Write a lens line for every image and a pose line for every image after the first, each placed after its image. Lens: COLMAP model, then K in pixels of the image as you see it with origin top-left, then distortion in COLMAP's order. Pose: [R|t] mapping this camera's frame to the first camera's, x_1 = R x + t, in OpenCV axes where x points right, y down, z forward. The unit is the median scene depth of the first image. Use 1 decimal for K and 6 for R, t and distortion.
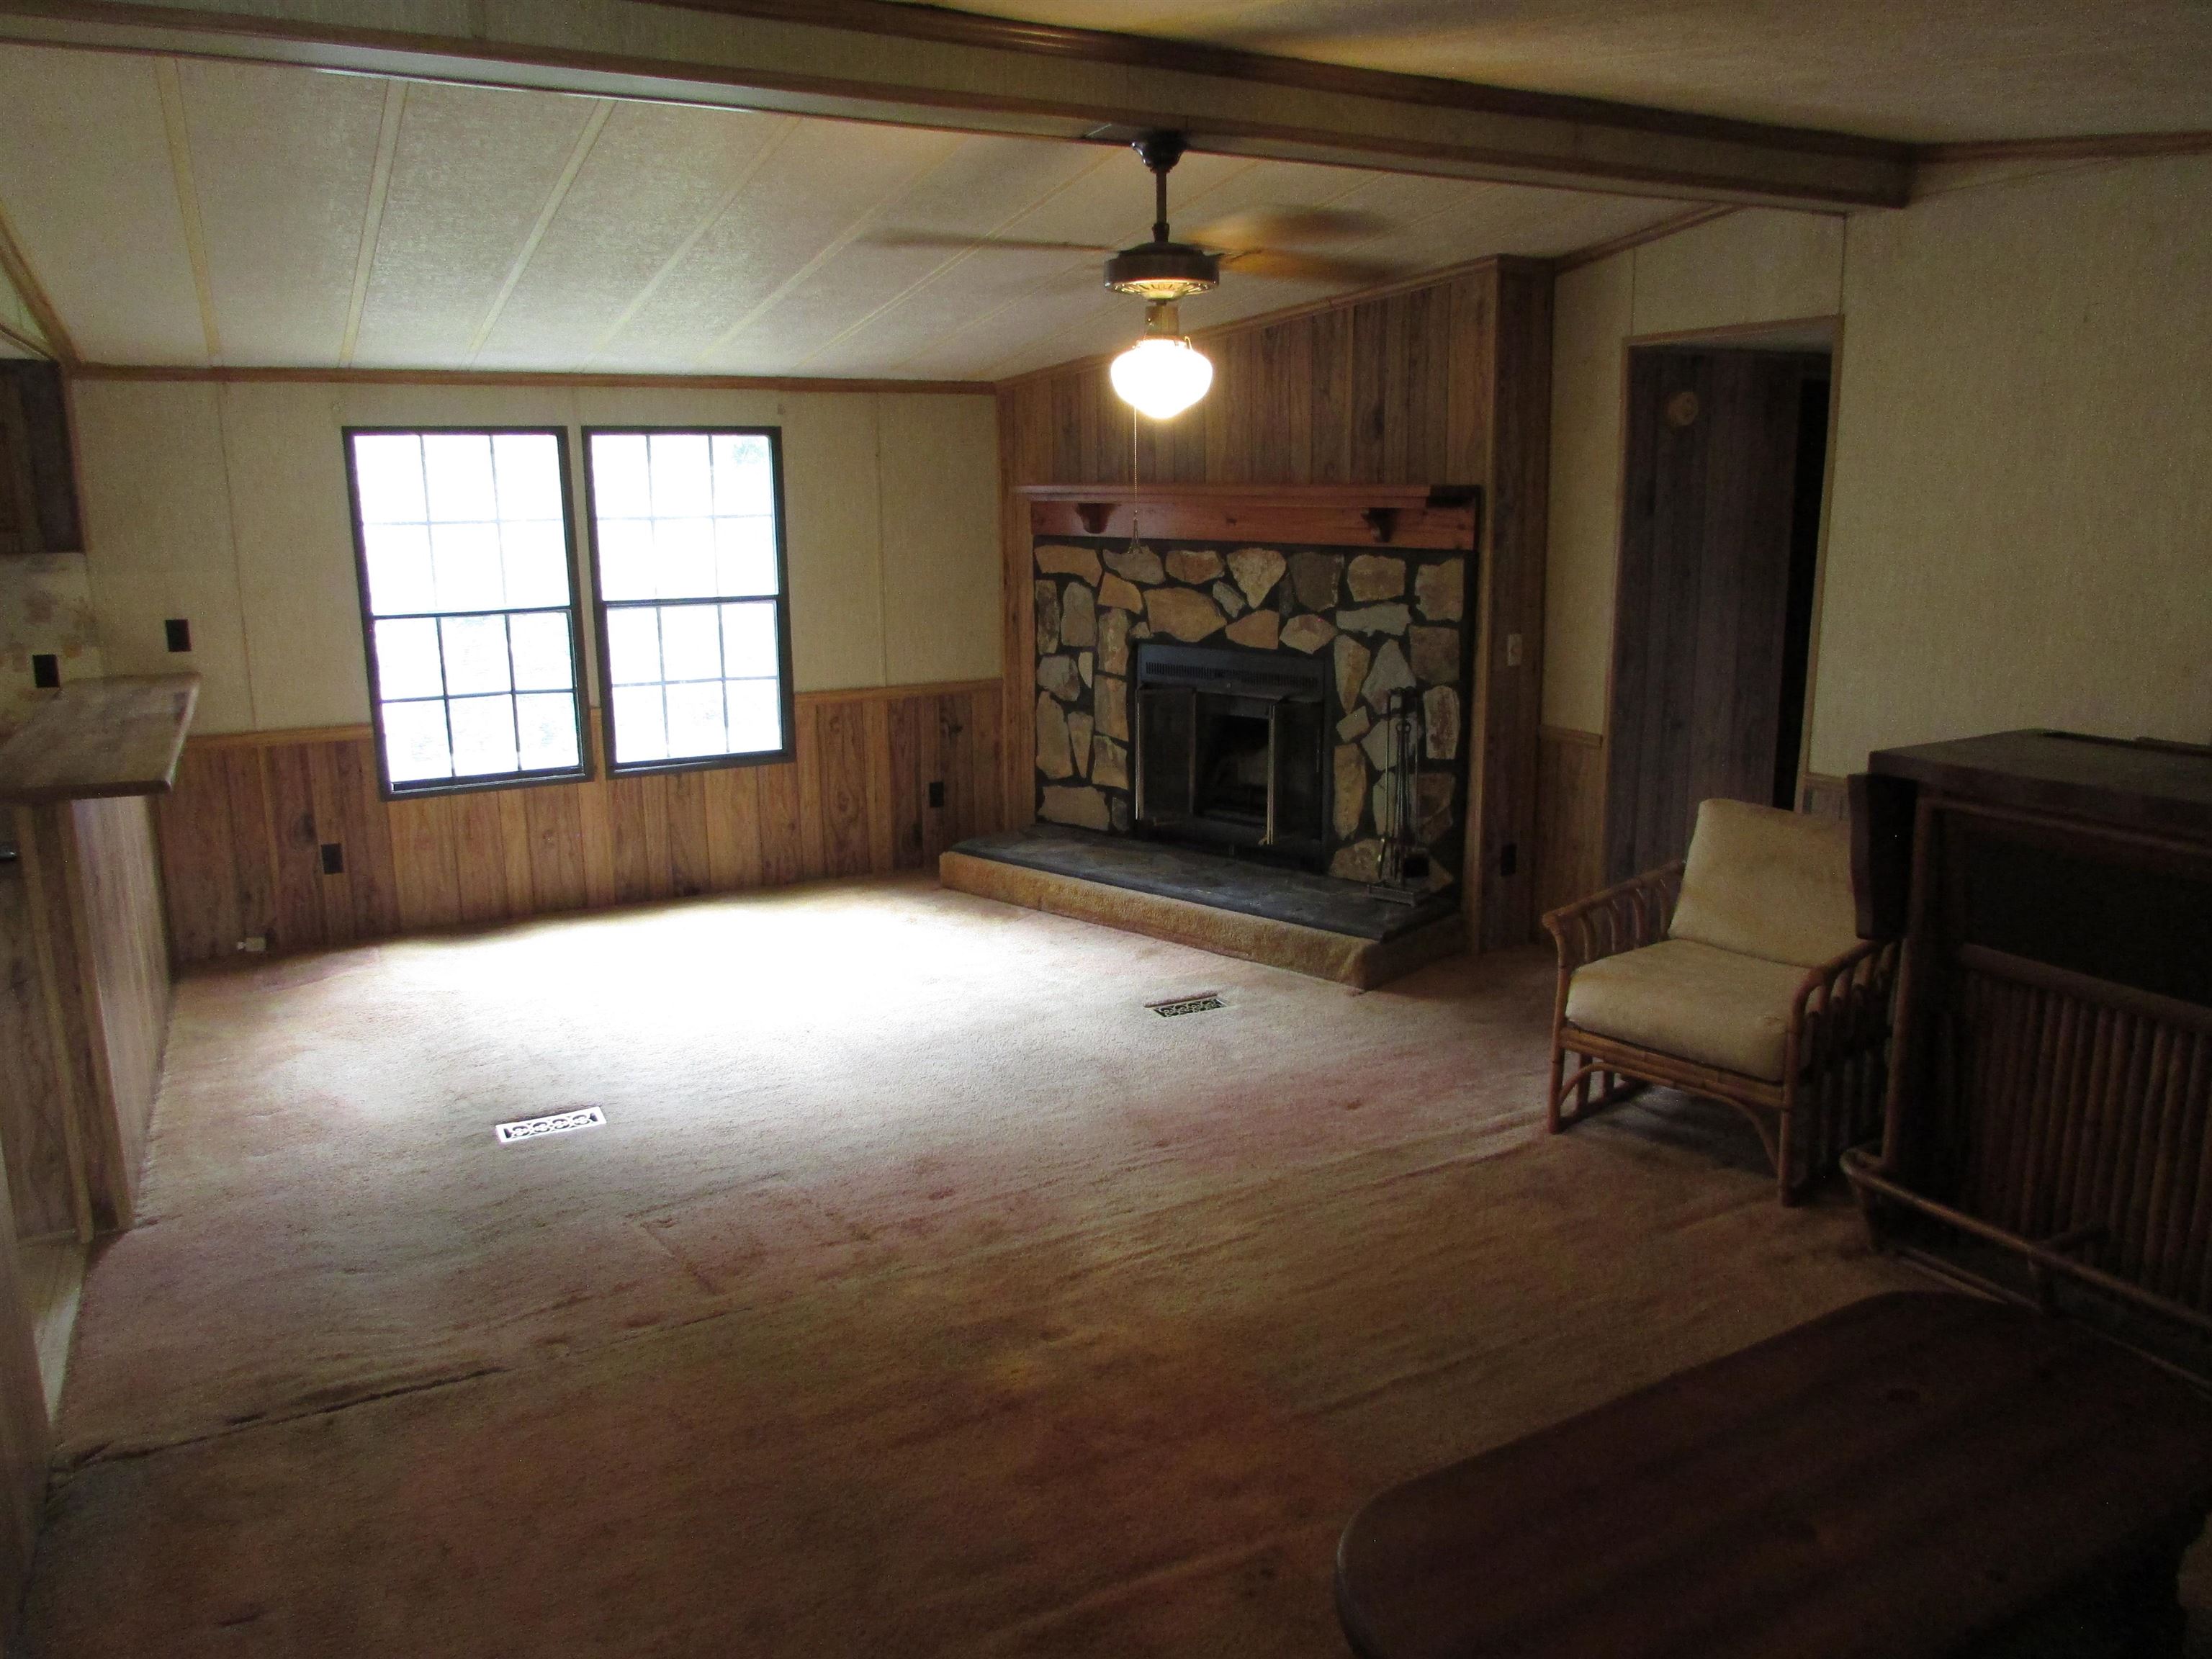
lens RADIAL K [[1577.9, 0, 1106.7], [0, 1577.9, 823.7], [0, 0, 1]] dist [-0.030211, 0.013087]
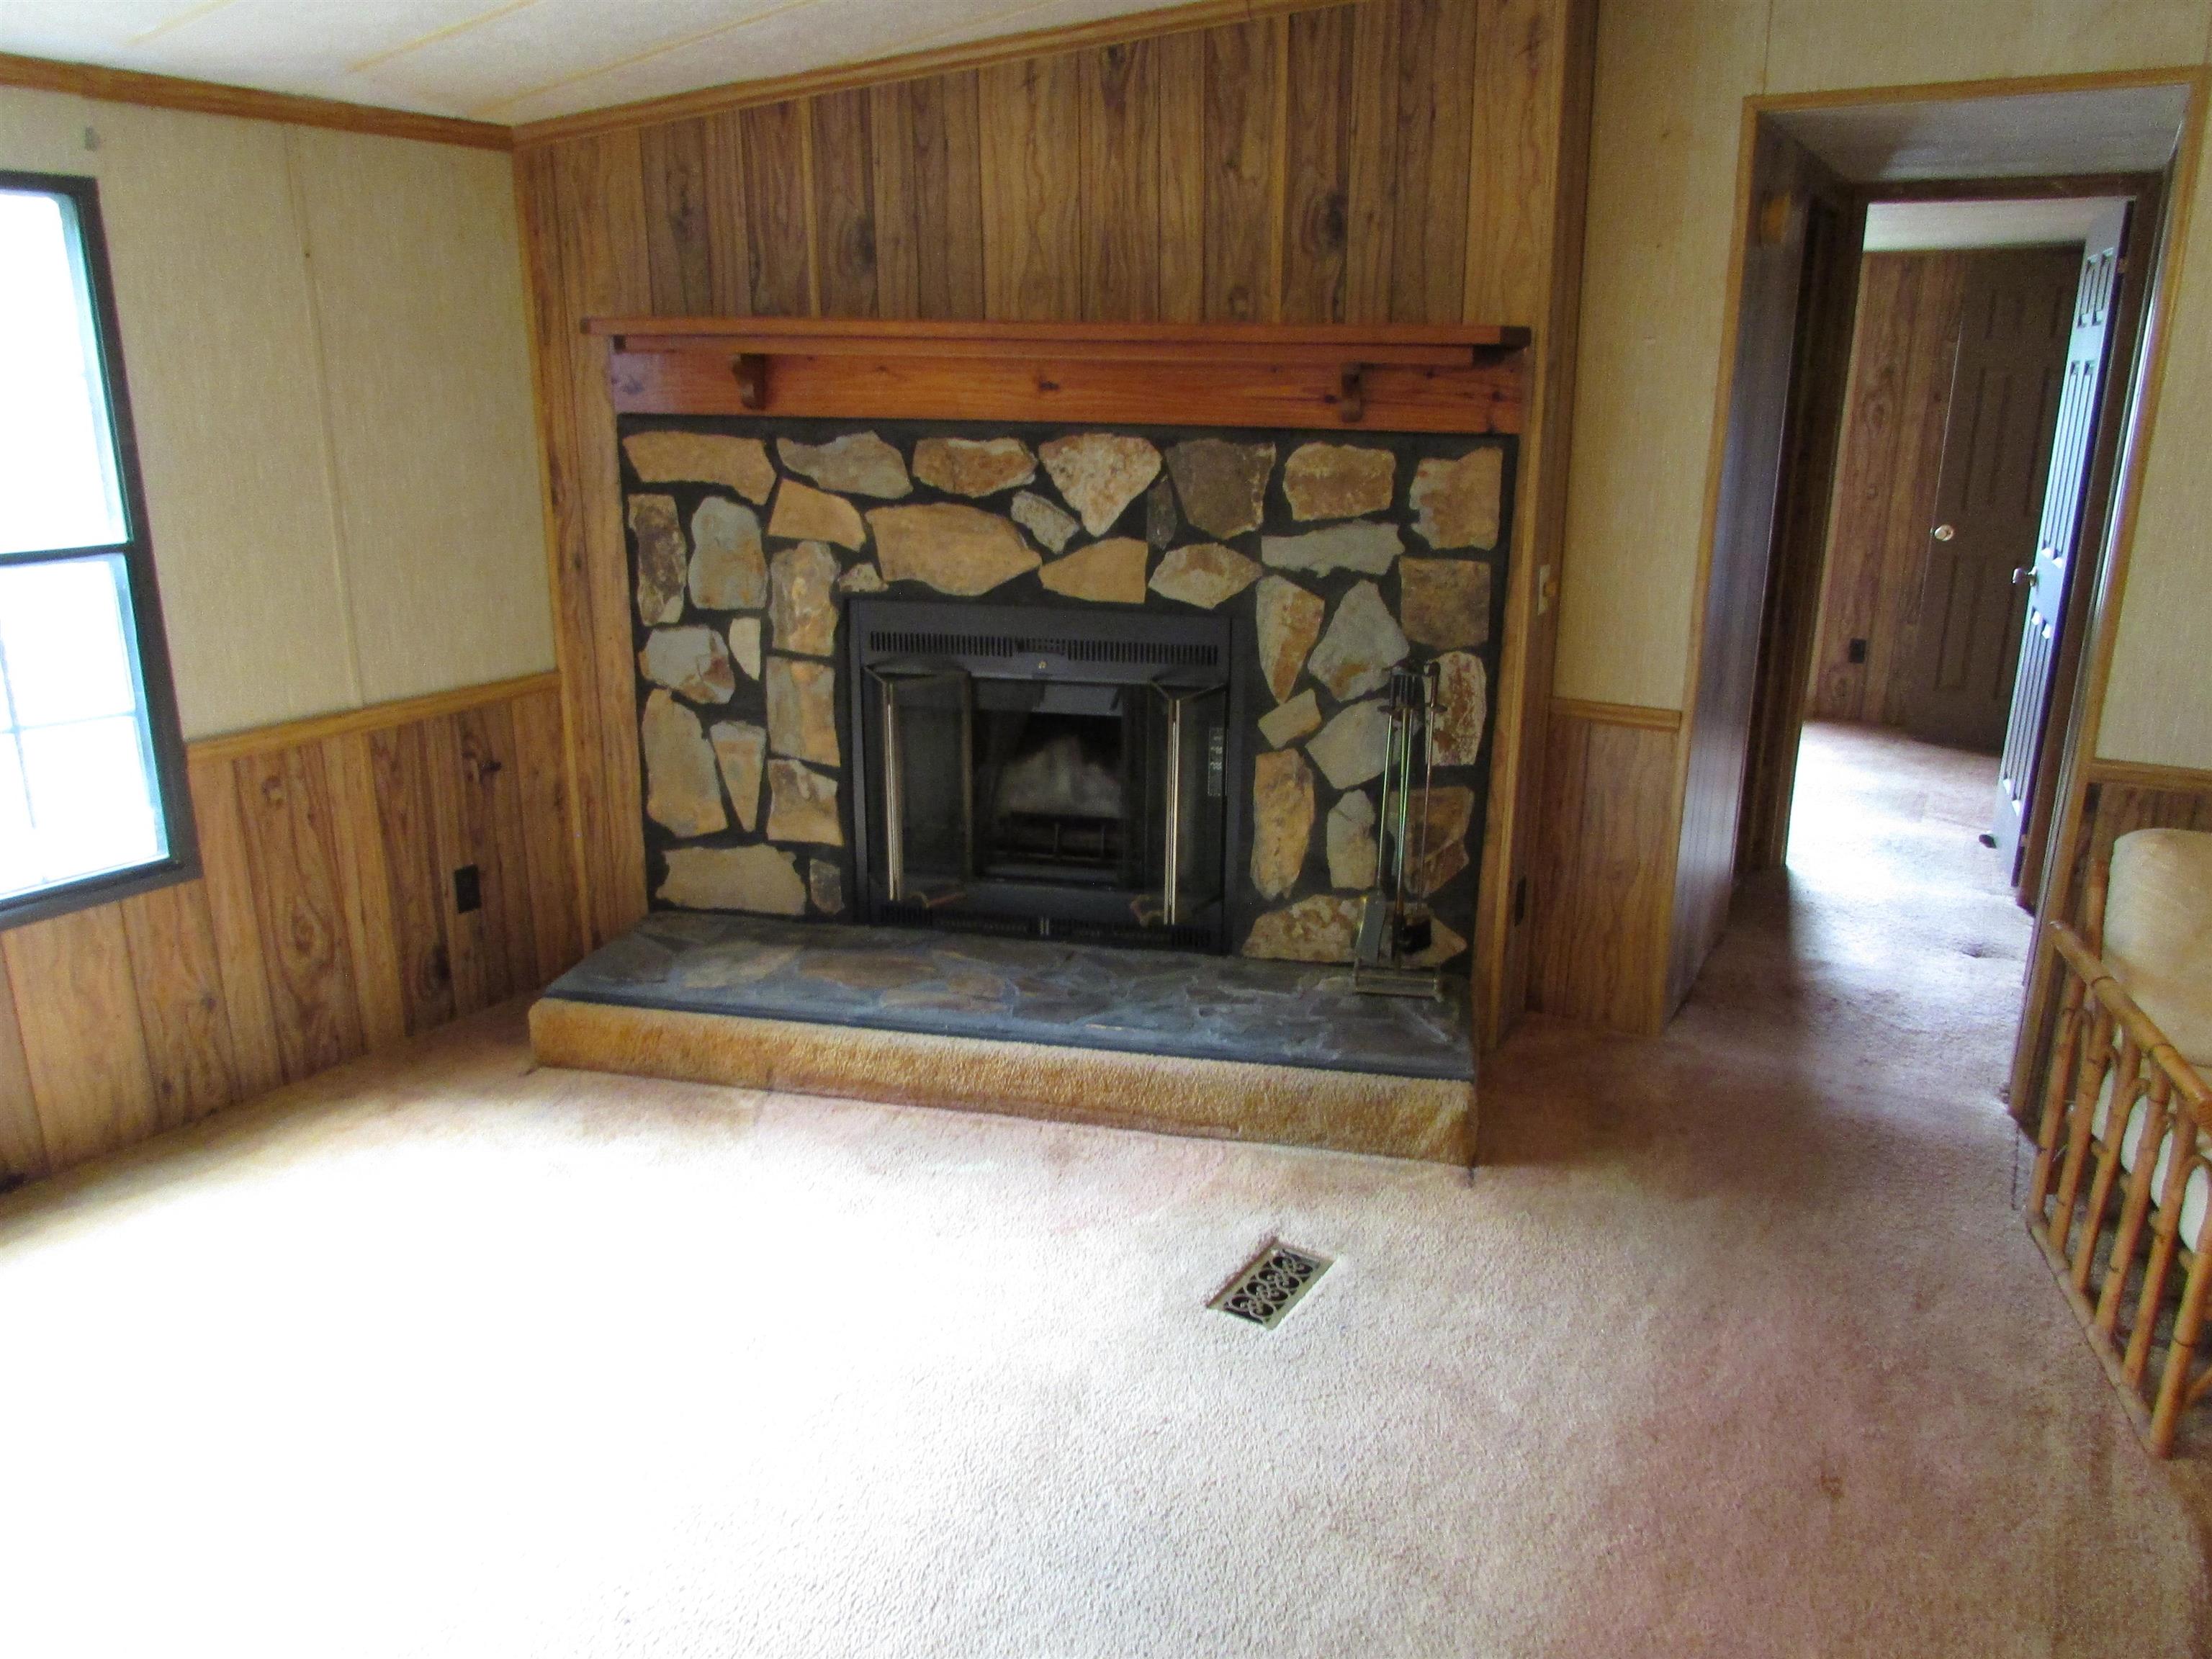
lens RADIAL K [[1577.9, 0, 1104.3], [0, 1577.9, 824.7], [0, 0, 1]] dist [-0.030211, 0.013087]
pose [[0.867477, -0.127625, 0.480828, -0.201867], [0.092176, 0.991031, 0.096750, -0.084285], [-0.488863, -0.039608, 0.871461, 0.466334]]
